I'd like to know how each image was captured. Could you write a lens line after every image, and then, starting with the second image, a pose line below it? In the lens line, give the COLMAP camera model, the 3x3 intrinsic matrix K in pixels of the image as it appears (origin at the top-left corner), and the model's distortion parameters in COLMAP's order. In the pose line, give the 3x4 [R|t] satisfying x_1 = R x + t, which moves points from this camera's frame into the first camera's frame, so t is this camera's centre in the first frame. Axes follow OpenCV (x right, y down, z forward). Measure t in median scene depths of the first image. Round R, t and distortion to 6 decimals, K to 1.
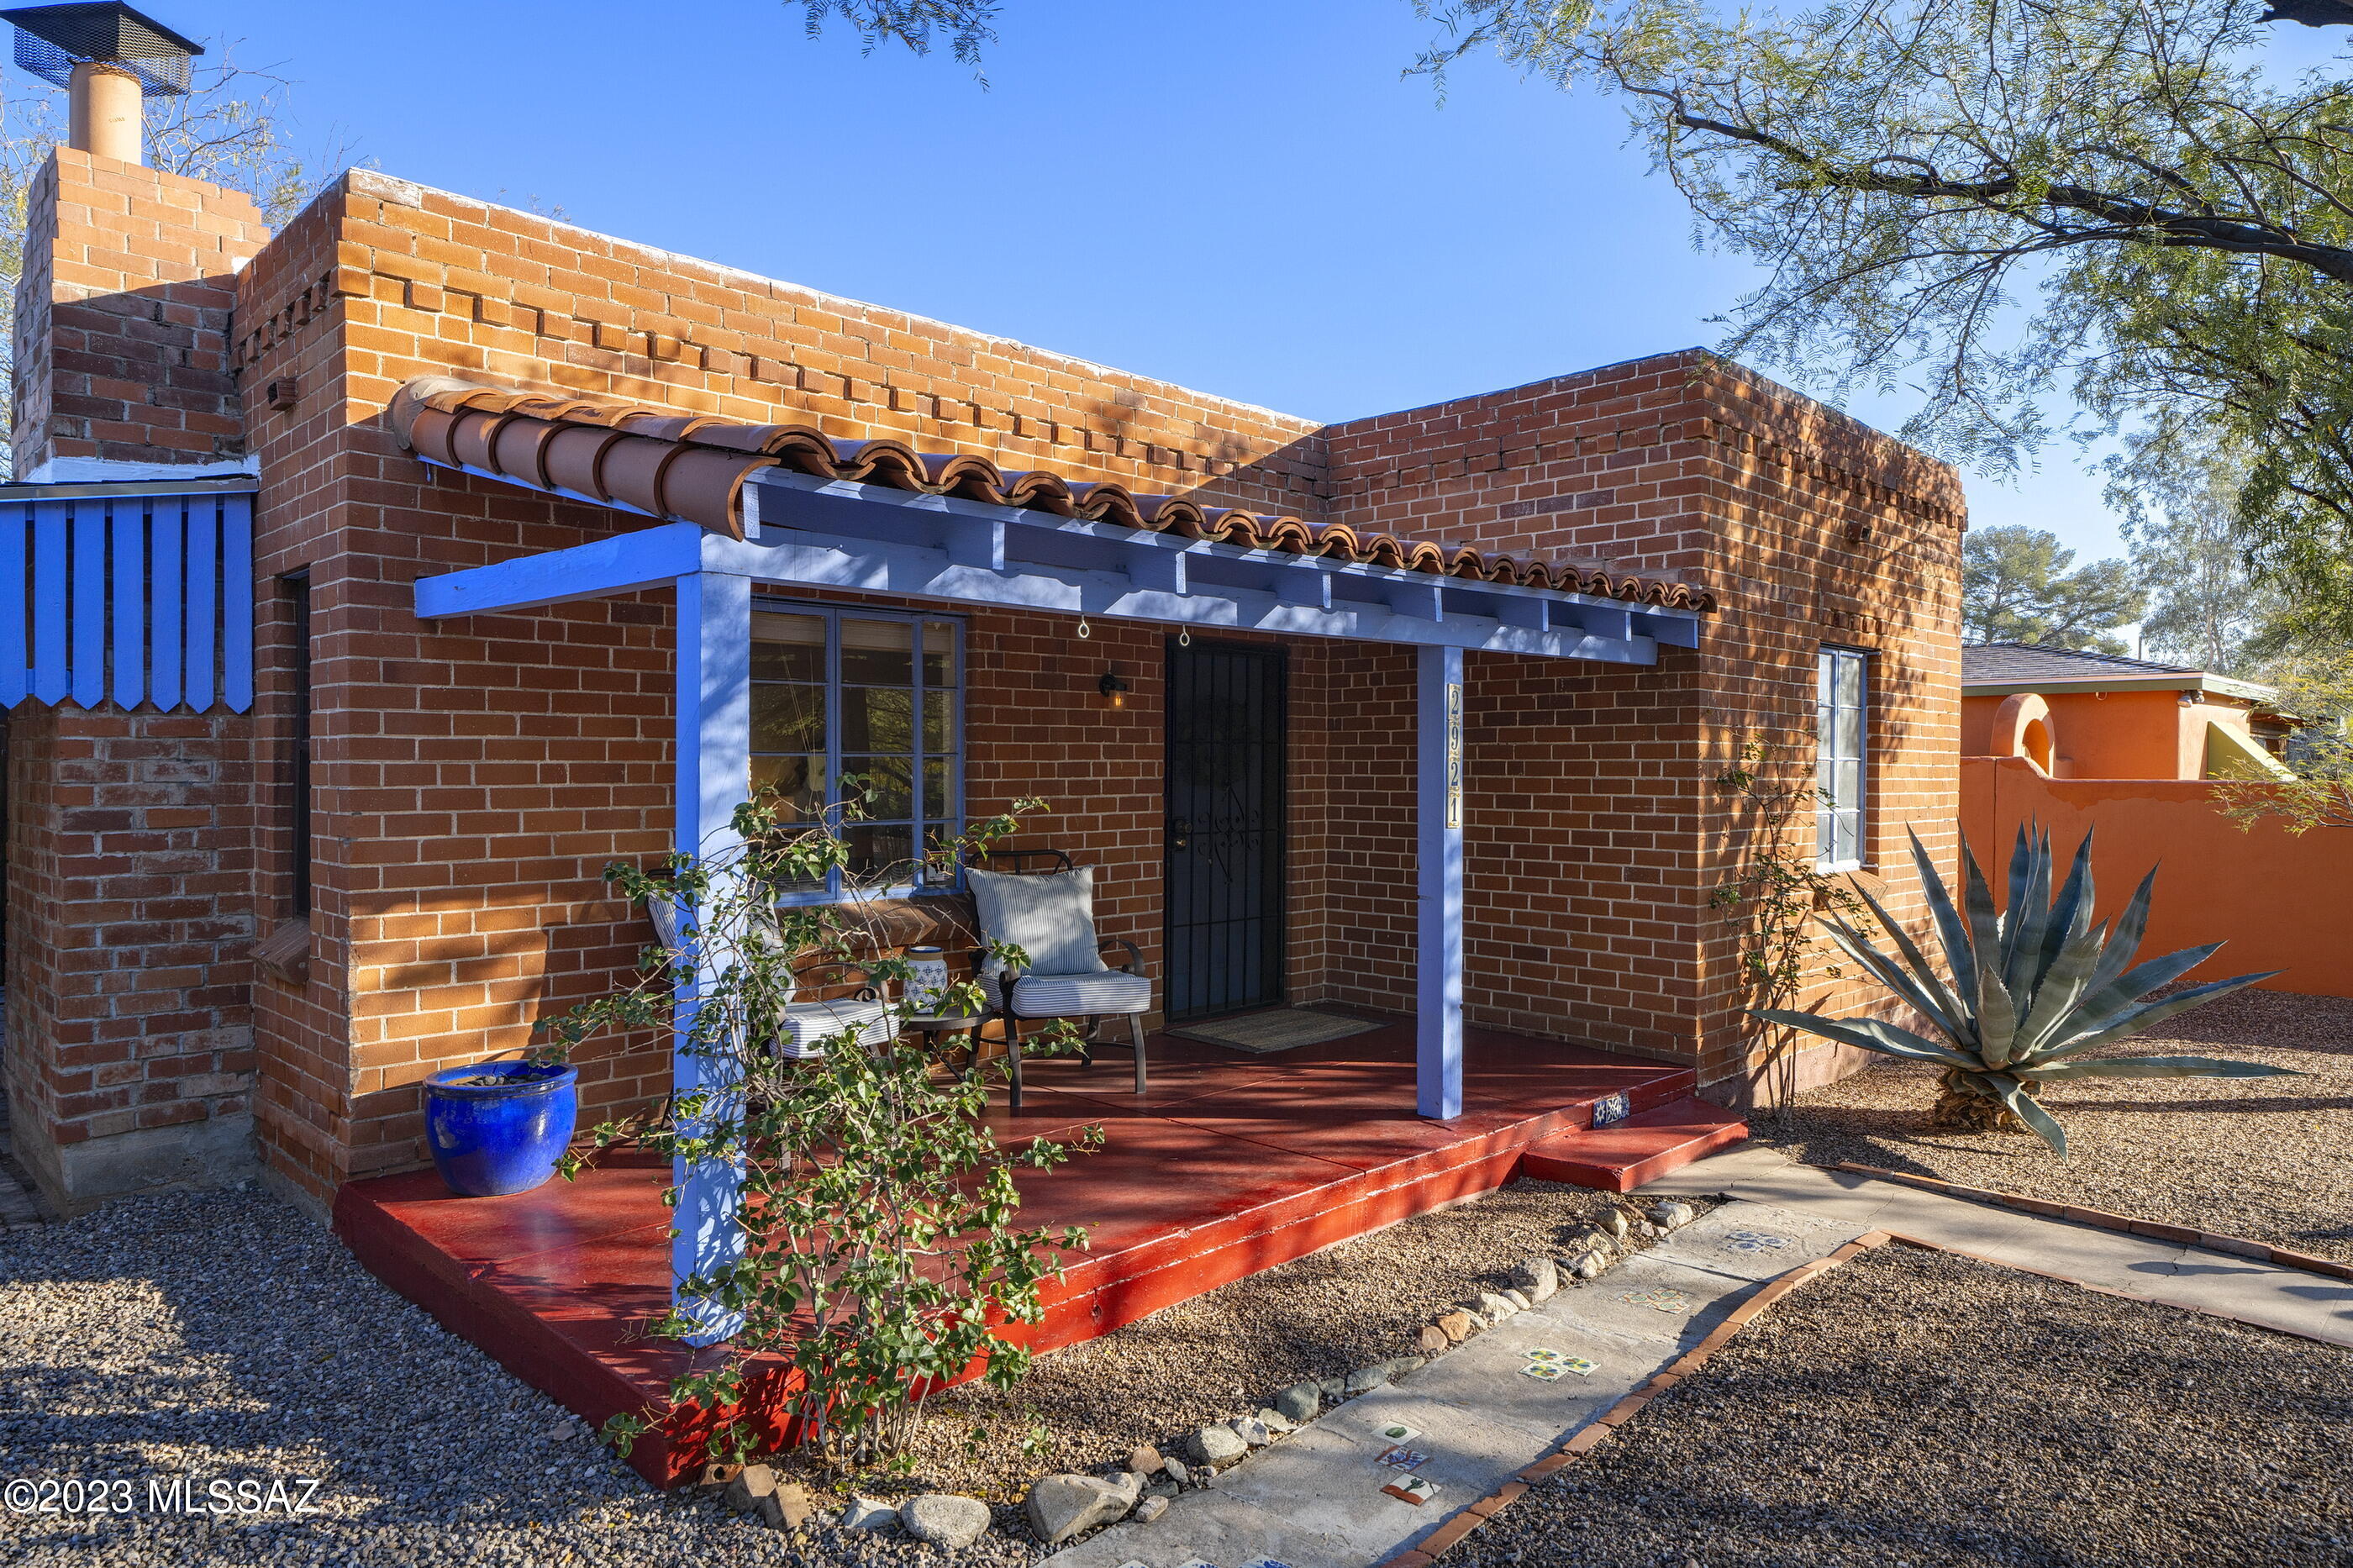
lens RADIAL K [[1437.2, 0, 1175.4], [0, 1437.2, 790.1], [0, 0, 1]] dist [0.004062, -0.003481]
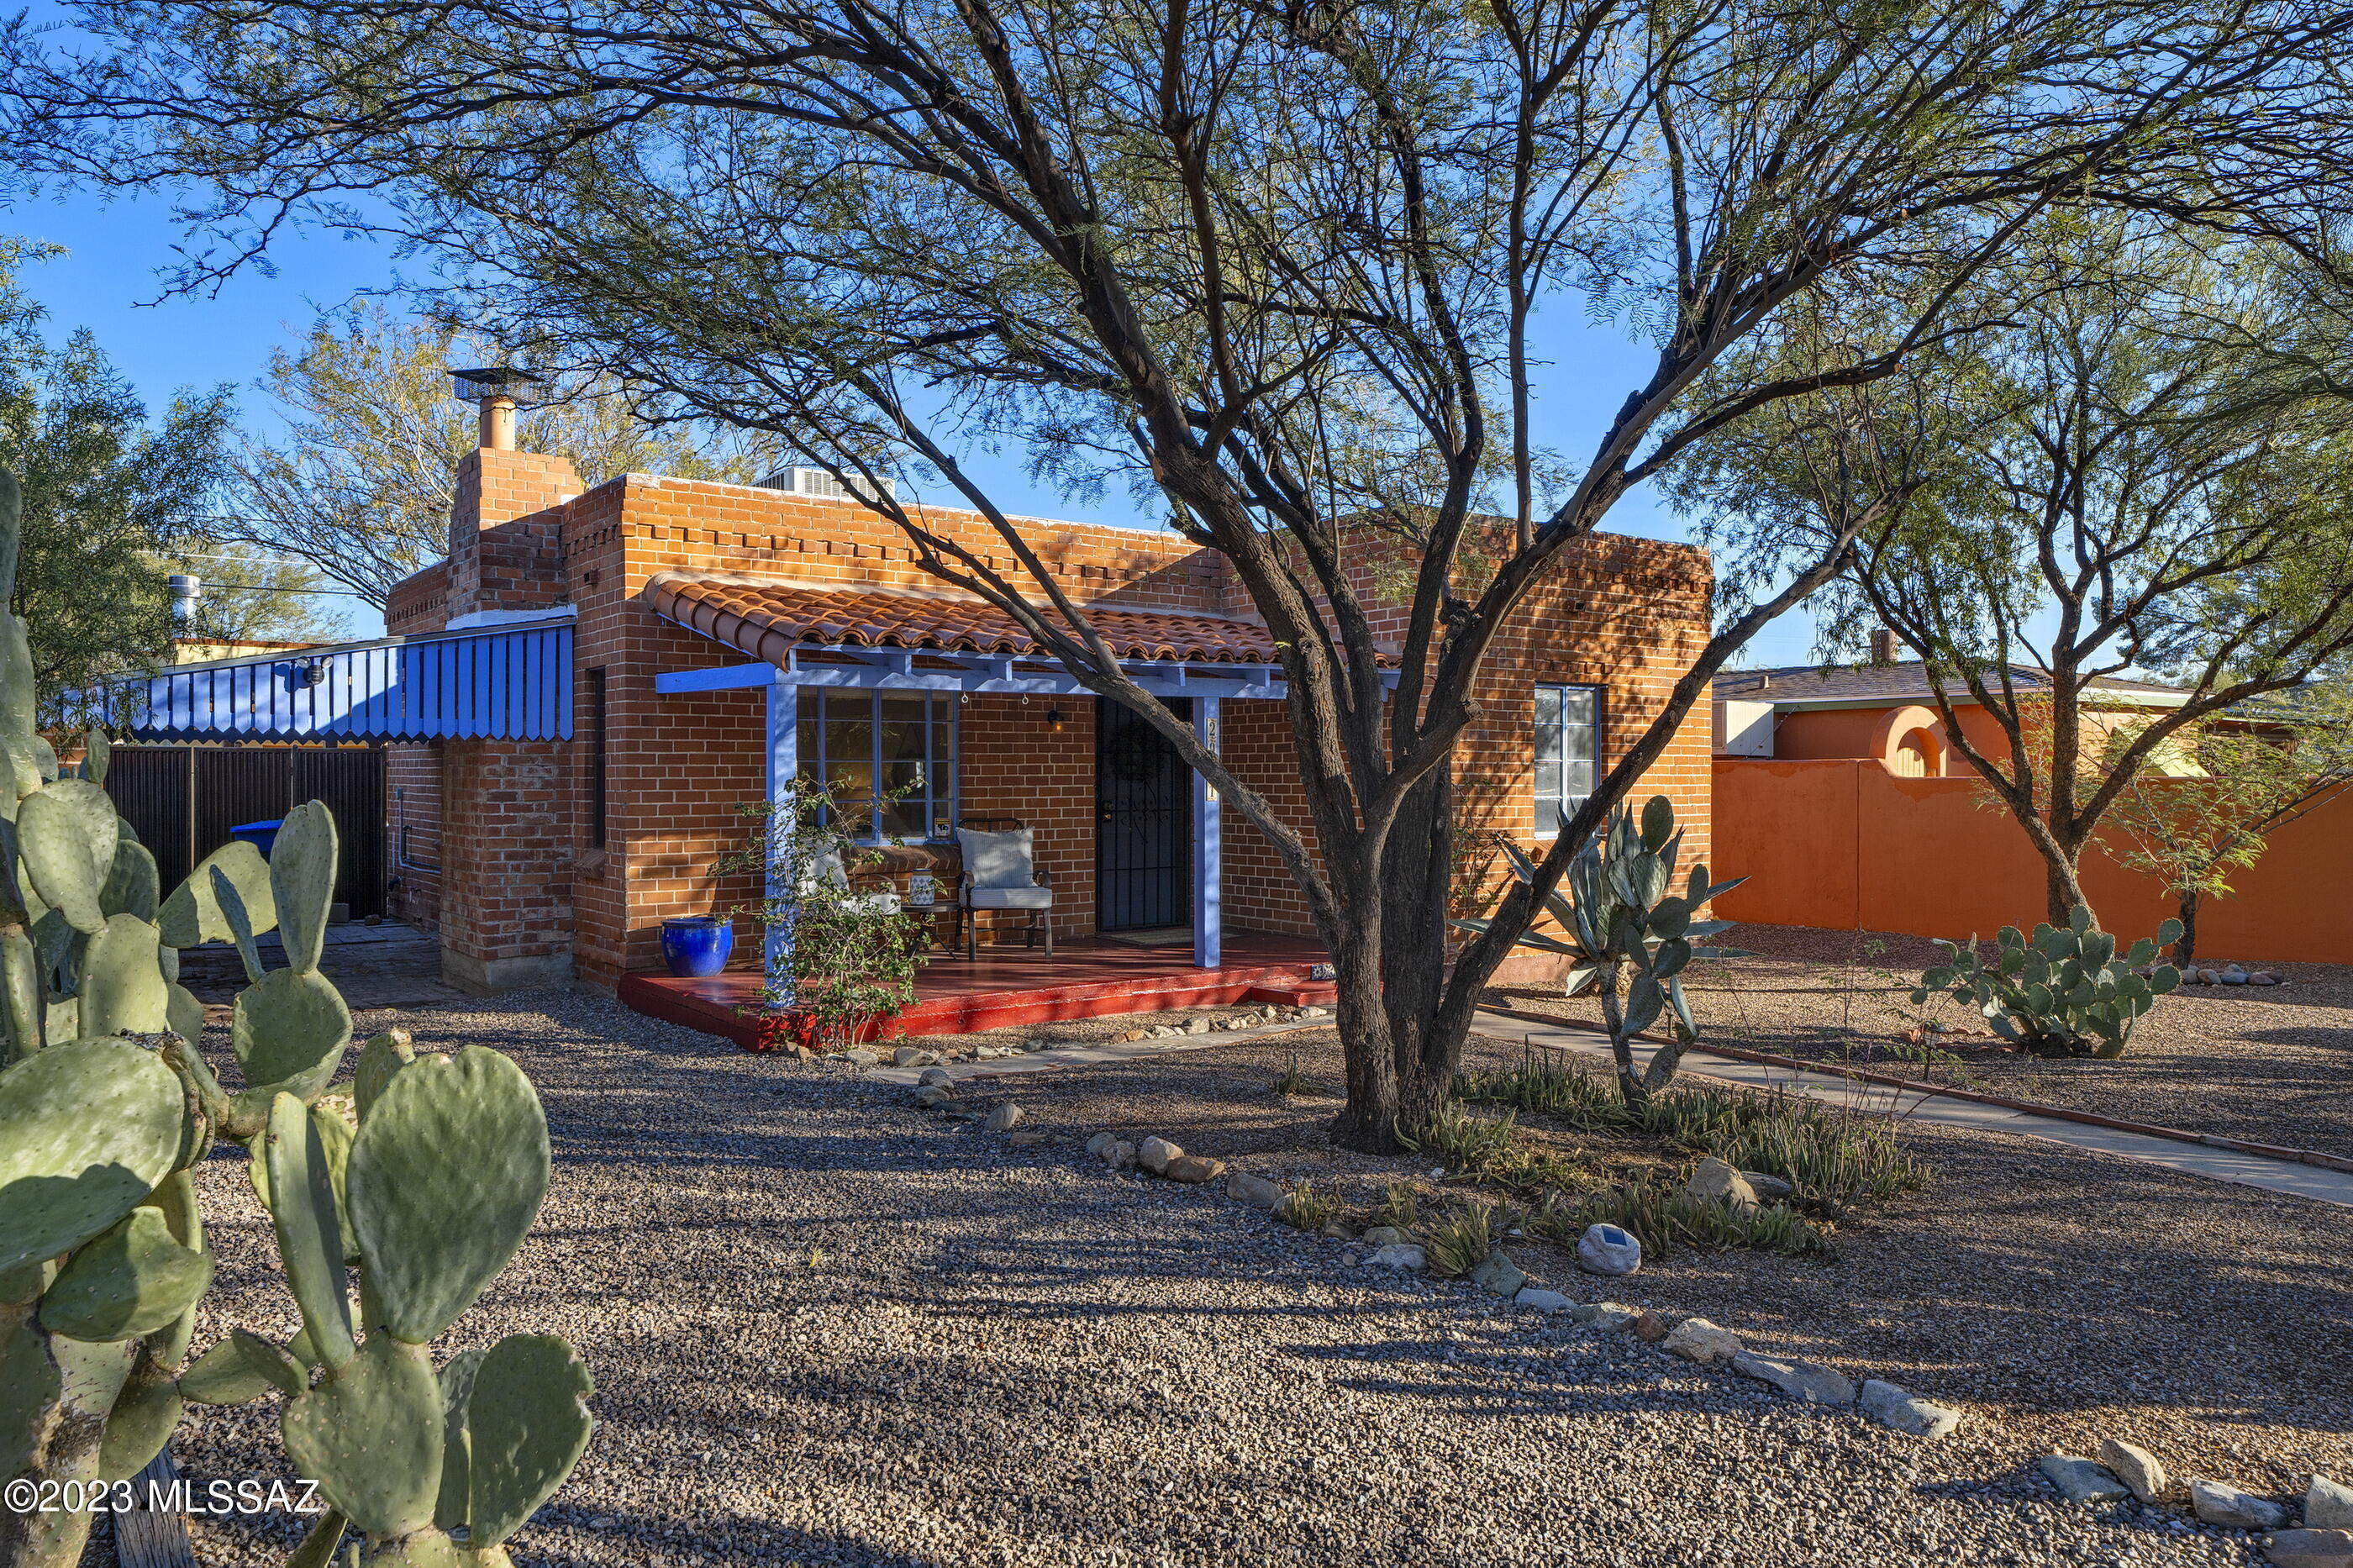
lens RADIAL K [[1579.4, 0, 1176.5], [0, 1579.4, 784.0], [0, 0, 1]] dist [-0.000580, 0.000608]
pose [[0.989381, -0.004198, -0.145282, 0.442738], [0.002450, 0.999922, -0.012206, 0.030662], [0.145322, 0.011721, 0.989315, -0.933200]]
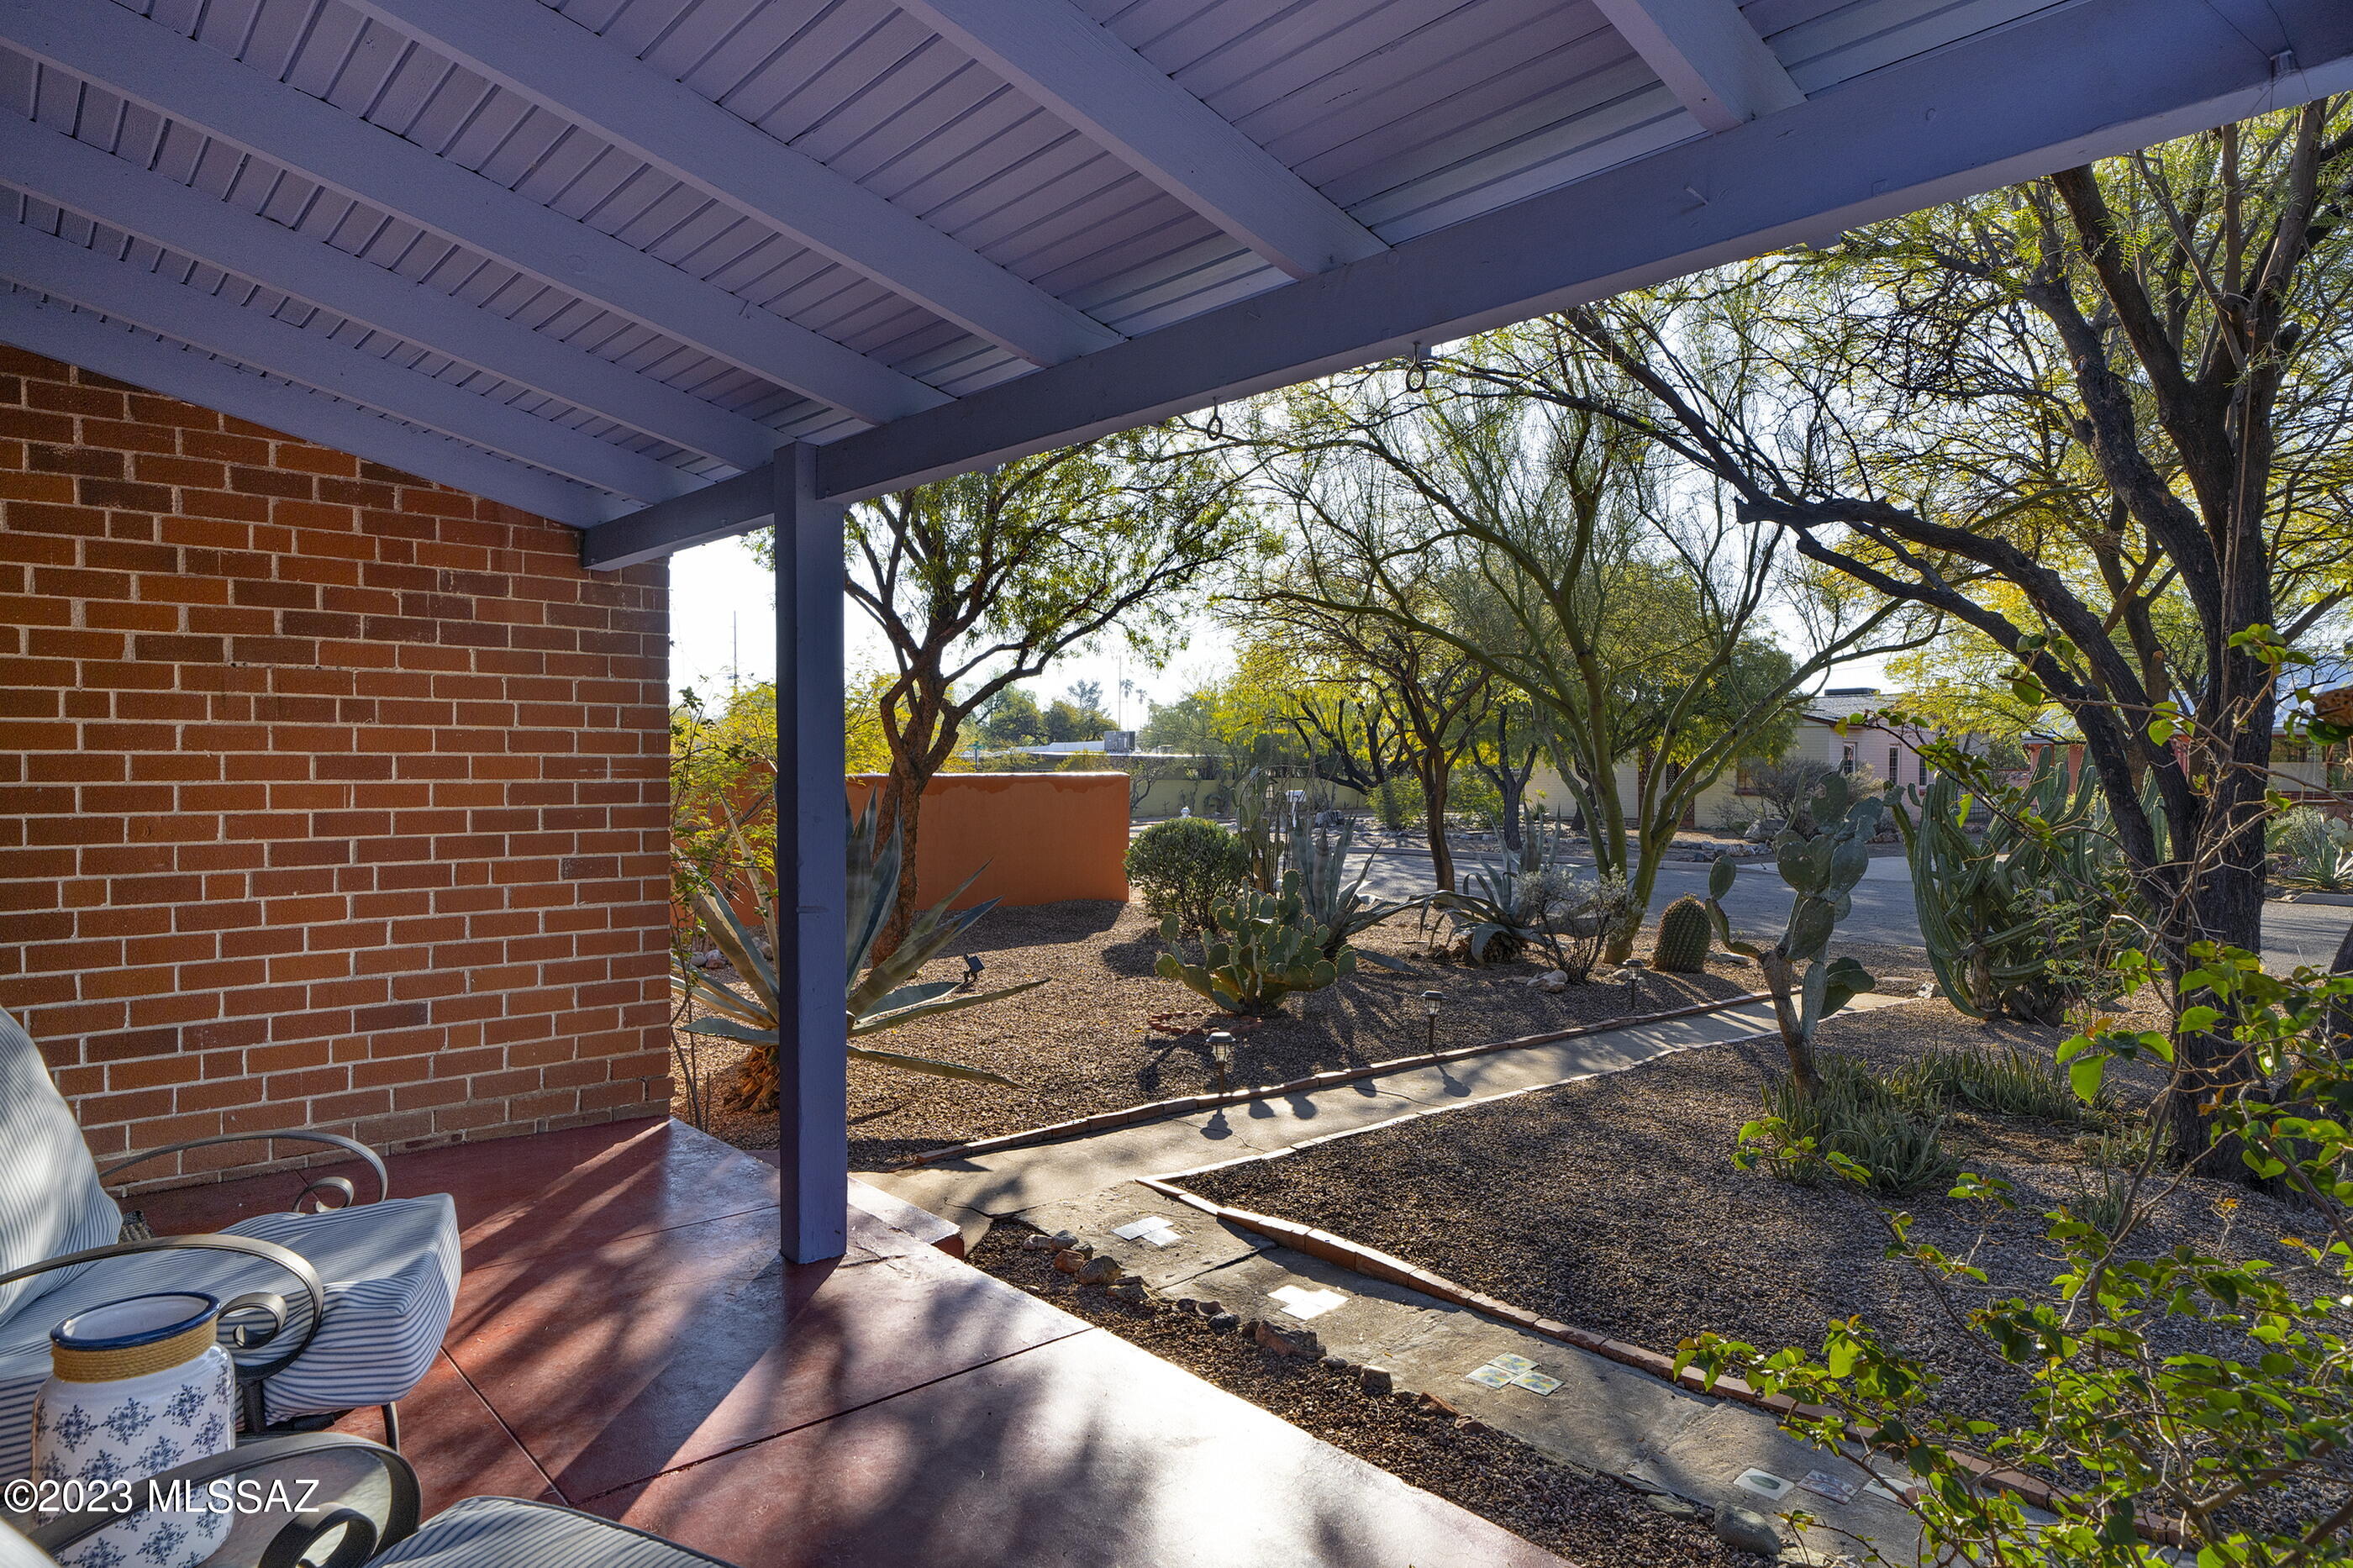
lens RADIAL K [[1396.6, 0, 1176.5], [0, 1396.6, 784.0], [0, 0, 1]] dist [0.003749, 0.000425]
pose [[0.052327, -0.013513, 0.998539, -0.443302], [0.019886, 0.999724, 0.012487, 0.019814], [-0.998432, 0.019203, 0.052581, 0.869941]]
